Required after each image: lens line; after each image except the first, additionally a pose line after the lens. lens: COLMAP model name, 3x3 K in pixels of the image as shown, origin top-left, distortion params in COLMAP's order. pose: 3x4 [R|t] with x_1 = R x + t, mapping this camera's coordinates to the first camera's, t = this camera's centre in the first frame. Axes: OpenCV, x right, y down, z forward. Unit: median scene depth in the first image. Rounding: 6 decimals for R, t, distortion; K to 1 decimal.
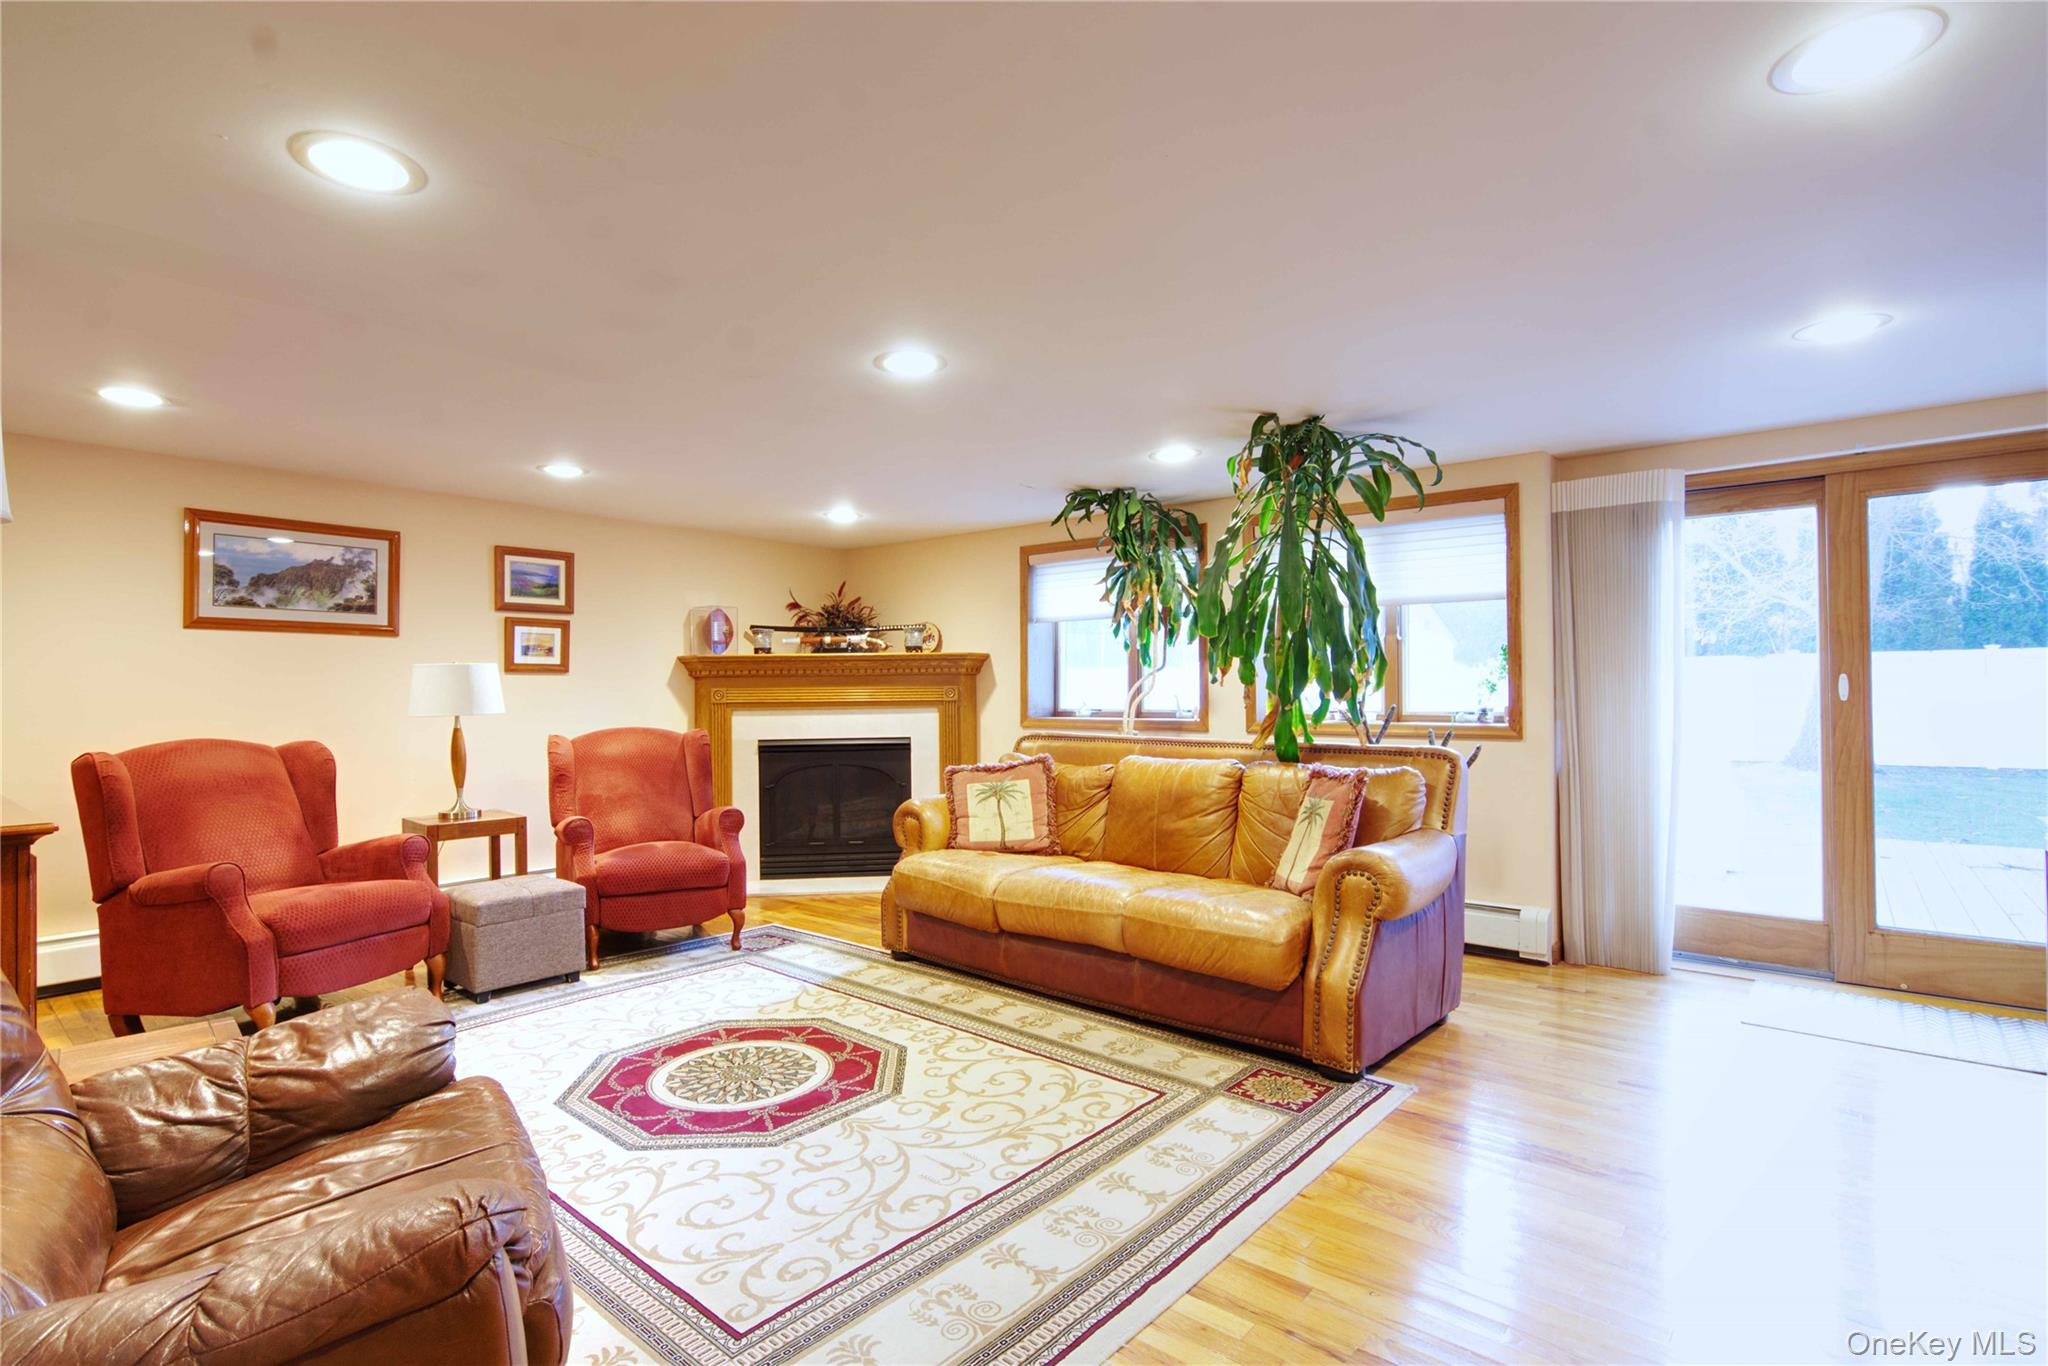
lens RADIAL K [[982.8, 0, 1014.3], [0, 982.8, 684.4], [0, 0, 1]] dist [-0.005145, 0.000625]
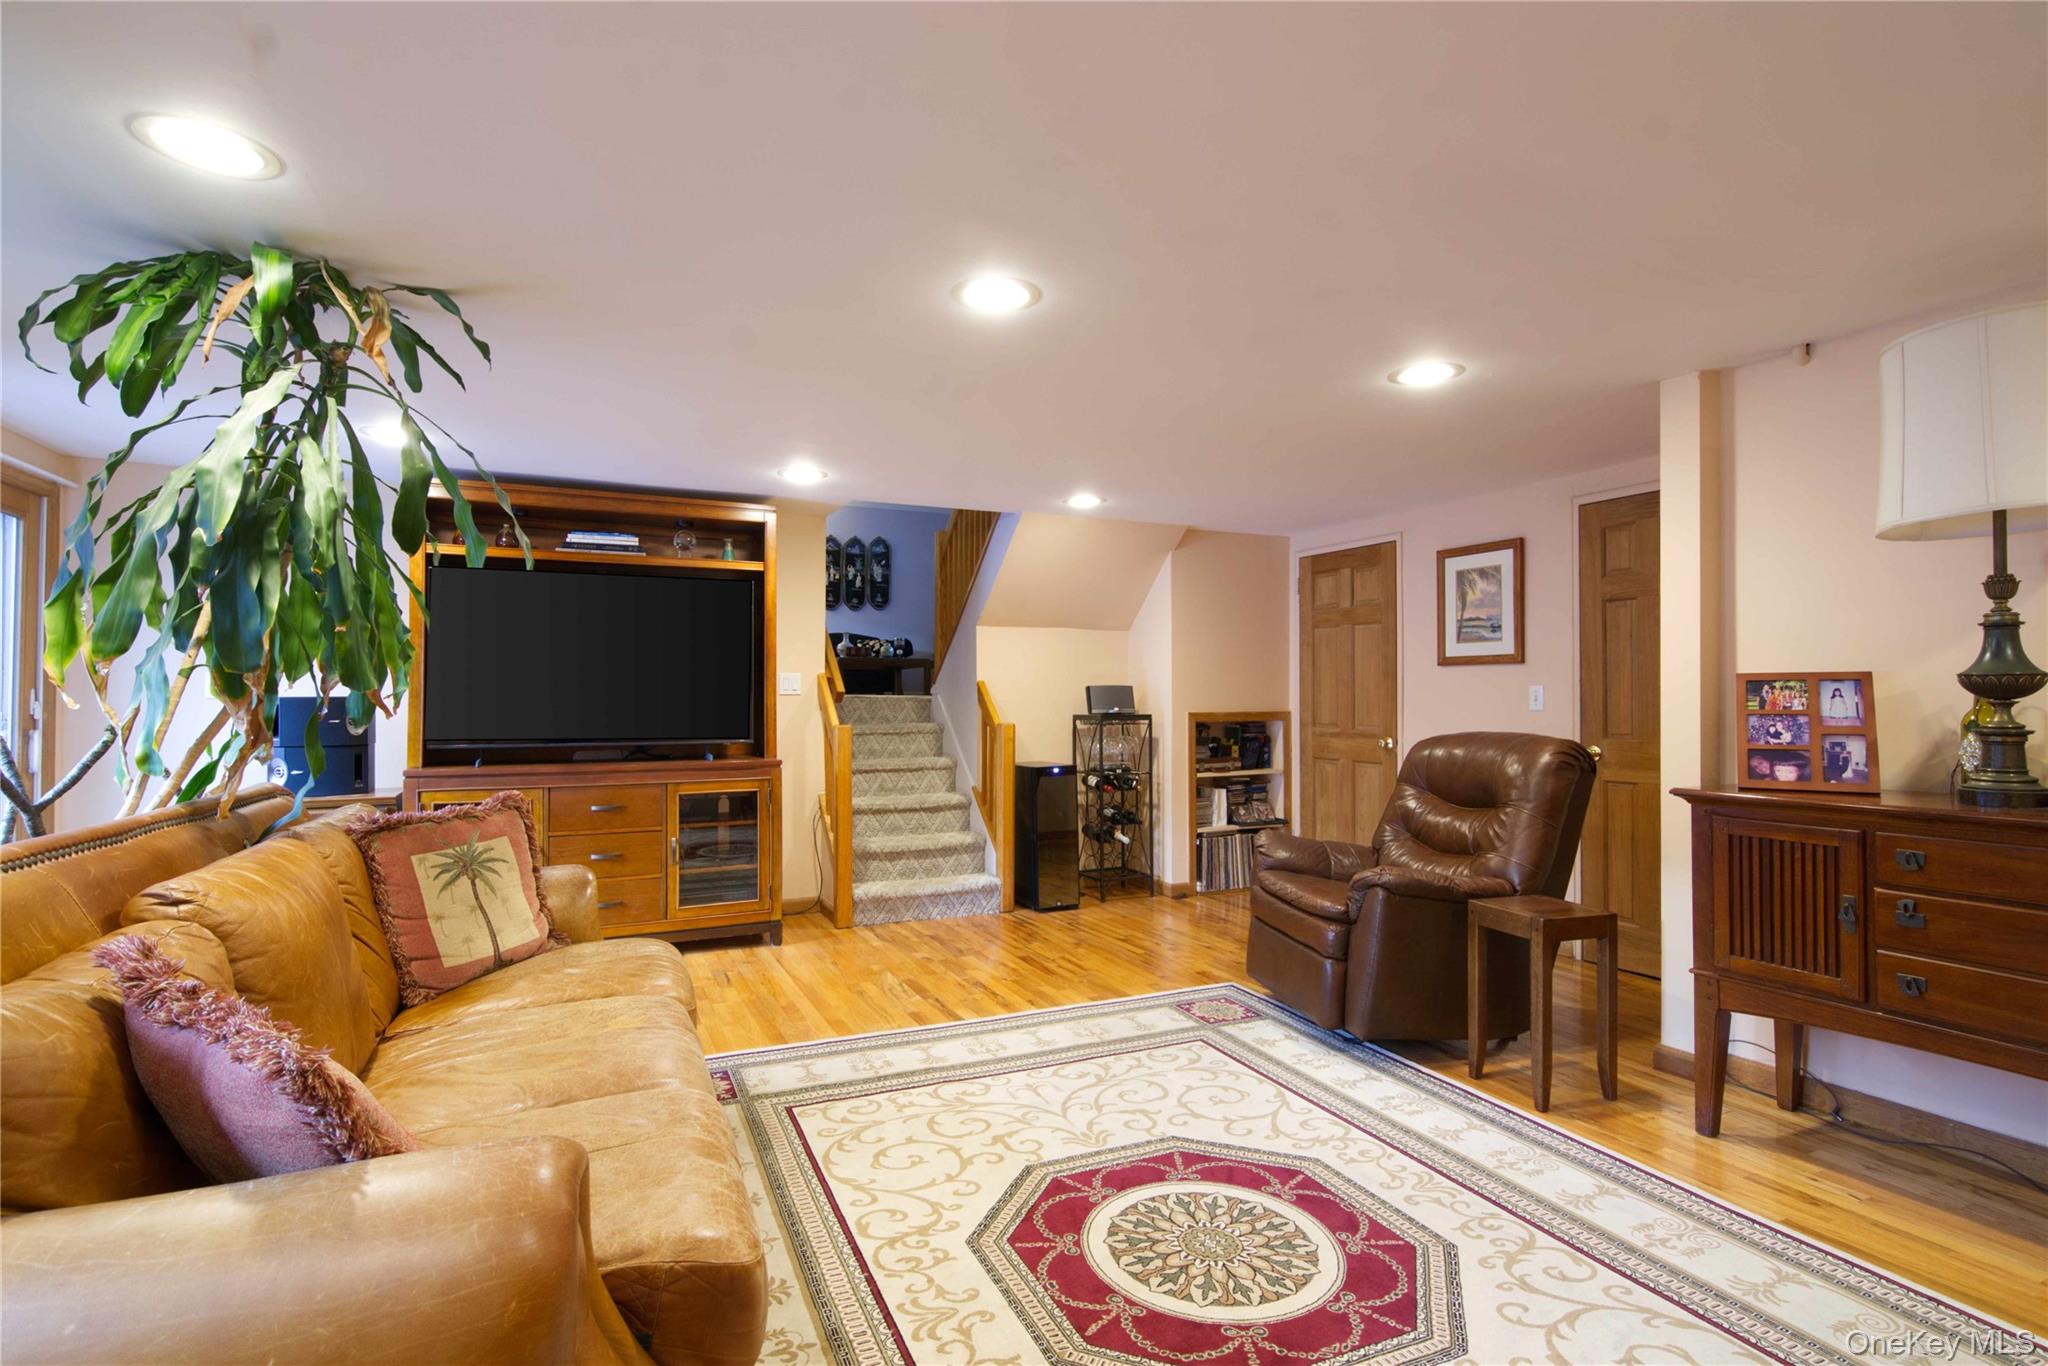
lens RADIAL K [[982.8, 0, 1014.3], [0, 982.8, 684.4], [0, 0, 1]] dist [-0.005145, 0.000625]
pose [[-0.905873, 0.013874, 0.423322, -0.354955], [0.004248, 0.999711, -0.023673, 0.010282], [-0.423527, -0.019647, -0.905670, 1.335645]]
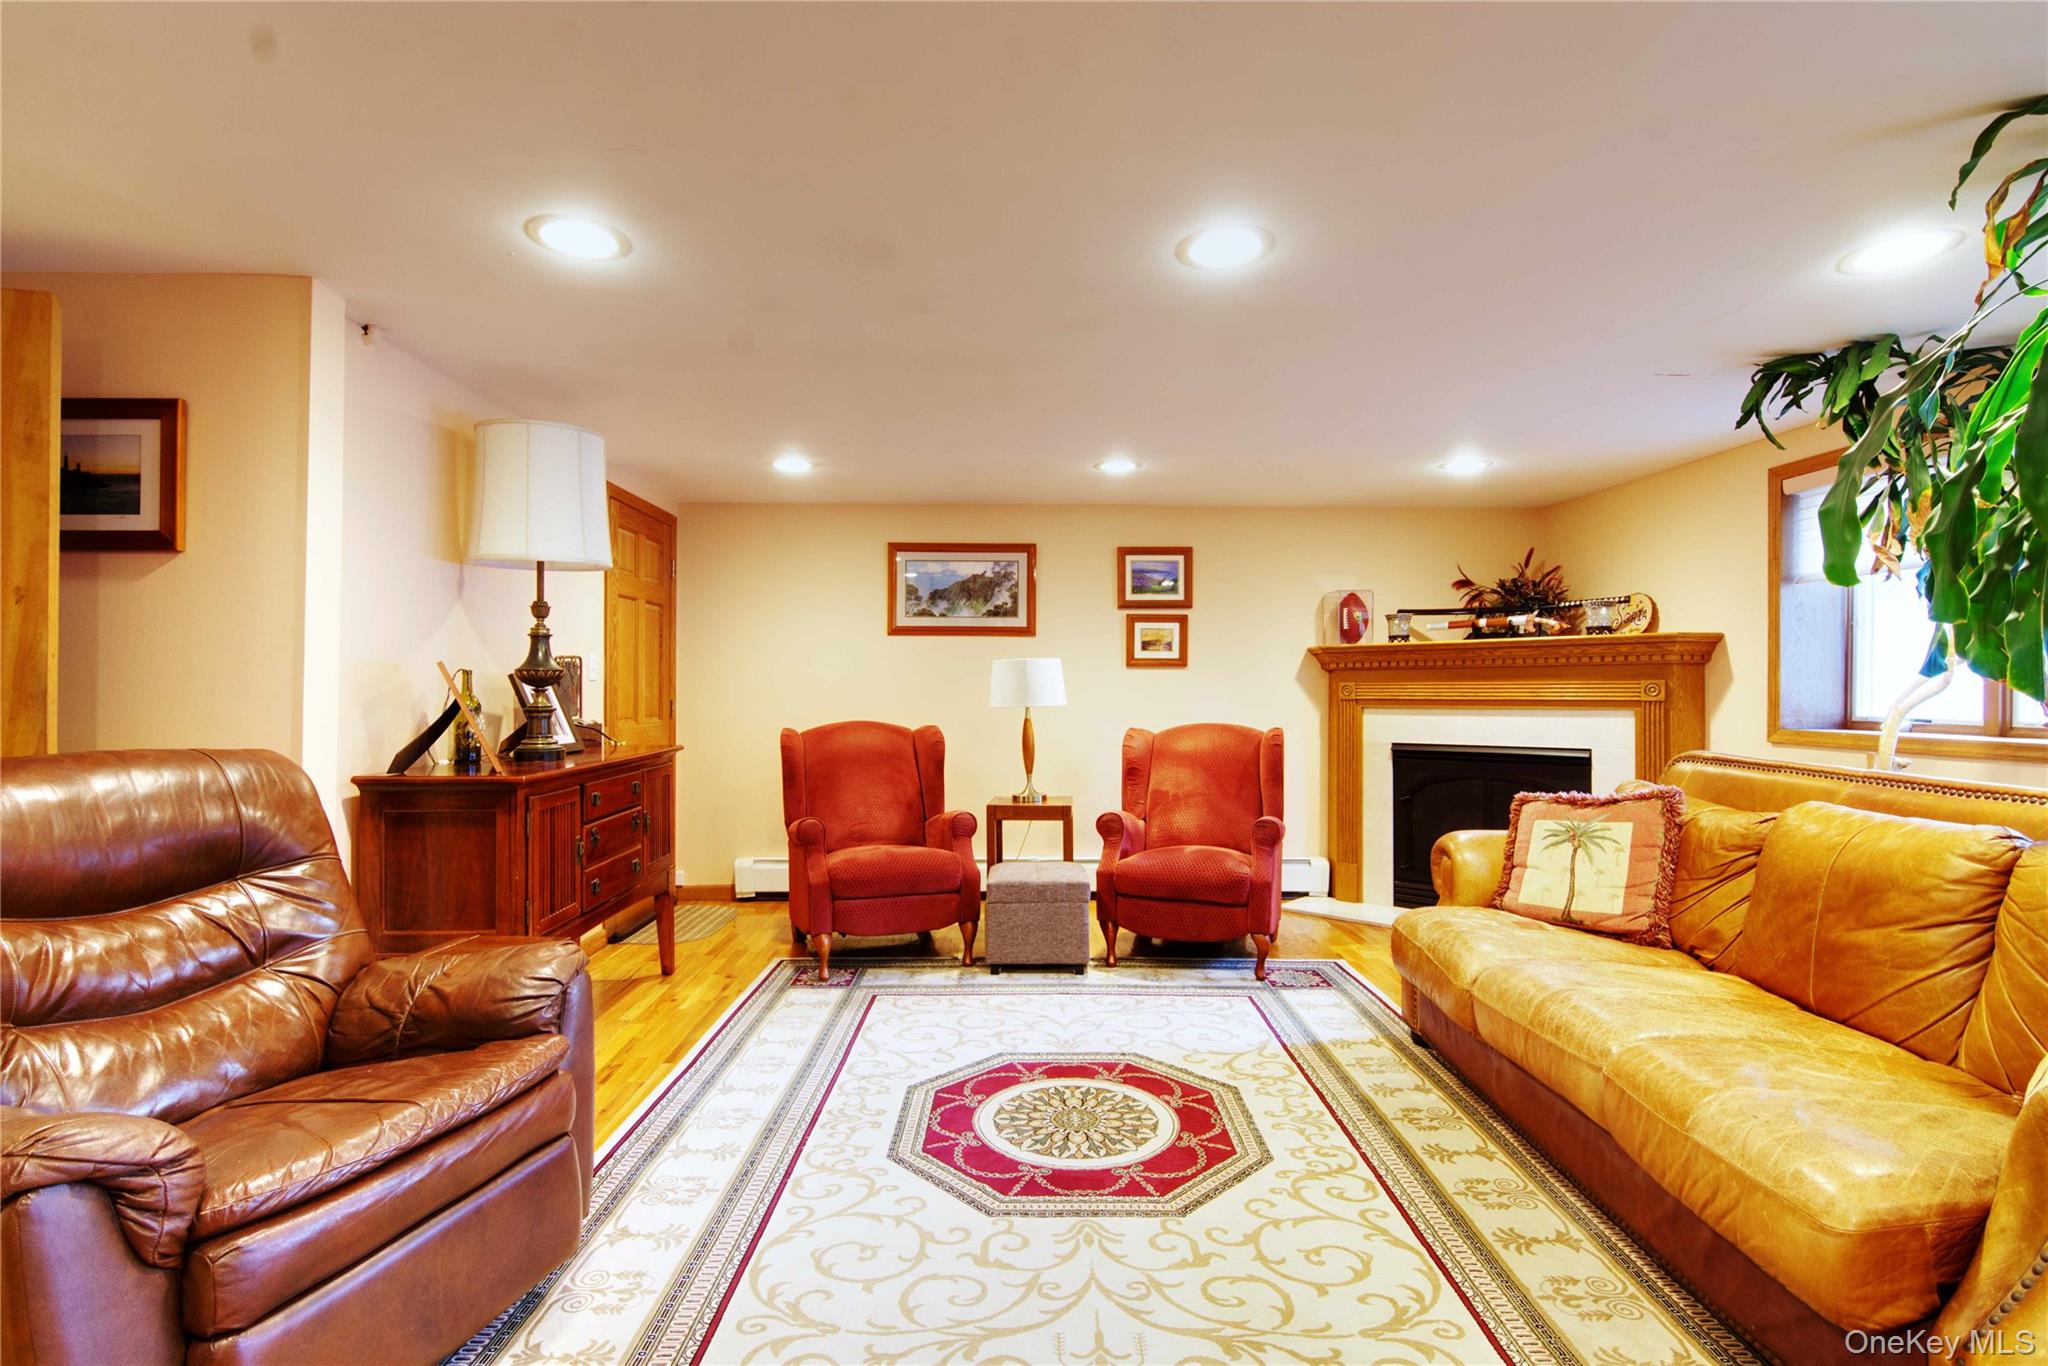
lens RADIAL K [[982.8, 0, 1014.3], [0, 982.8, 684.4], [0, 0, 1]] dist [-0.005145, 0.000625]
pose [[0.652105, 0.004037, -0.758118, 0.277373], [0.000544, 0.999983, 0.005793, 0.000505], [0.758129, -0.004190, 0.652092, 0.302985]]
